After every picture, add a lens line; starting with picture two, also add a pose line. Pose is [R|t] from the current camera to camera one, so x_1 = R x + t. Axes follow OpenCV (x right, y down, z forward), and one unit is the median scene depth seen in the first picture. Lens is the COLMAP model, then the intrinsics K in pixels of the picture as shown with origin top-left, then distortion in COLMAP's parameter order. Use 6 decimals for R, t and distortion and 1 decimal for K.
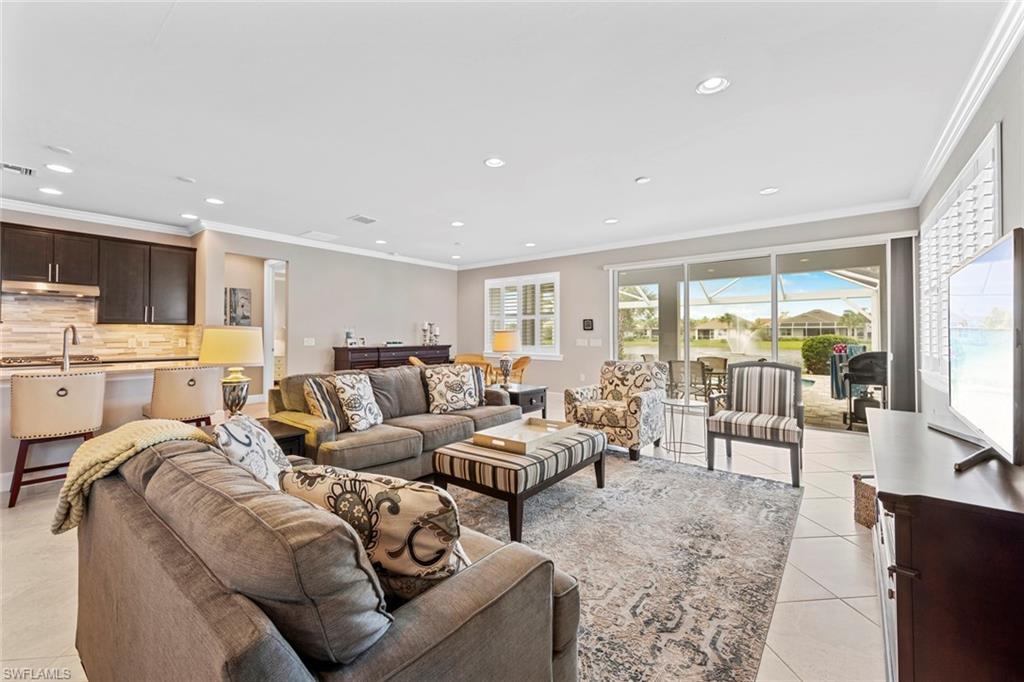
lens RADIAL K [[407.8, 0, 506.8], [0, 407.8, 326.3], [0, 0, 1]] dist [0.006051, -0.001433]
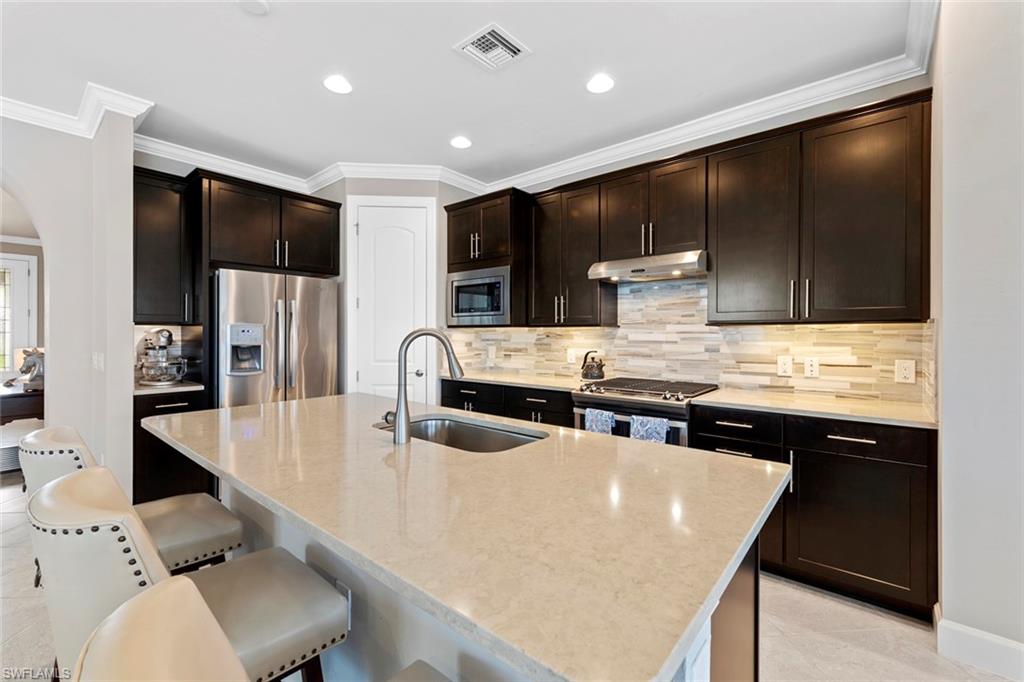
lens RADIAL K [[431.6, 0, 509.6], [0, 431.6, 338.3], [0, 0, 1]] dist [0.004653, 0.000805]
pose [[0.000648, 0.006233, -0.999980, -0.540884], [0.018581, 0.999808, 0.006244, 0.002545], [0.999827, -0.018585, 0.000532, 0.863696]]
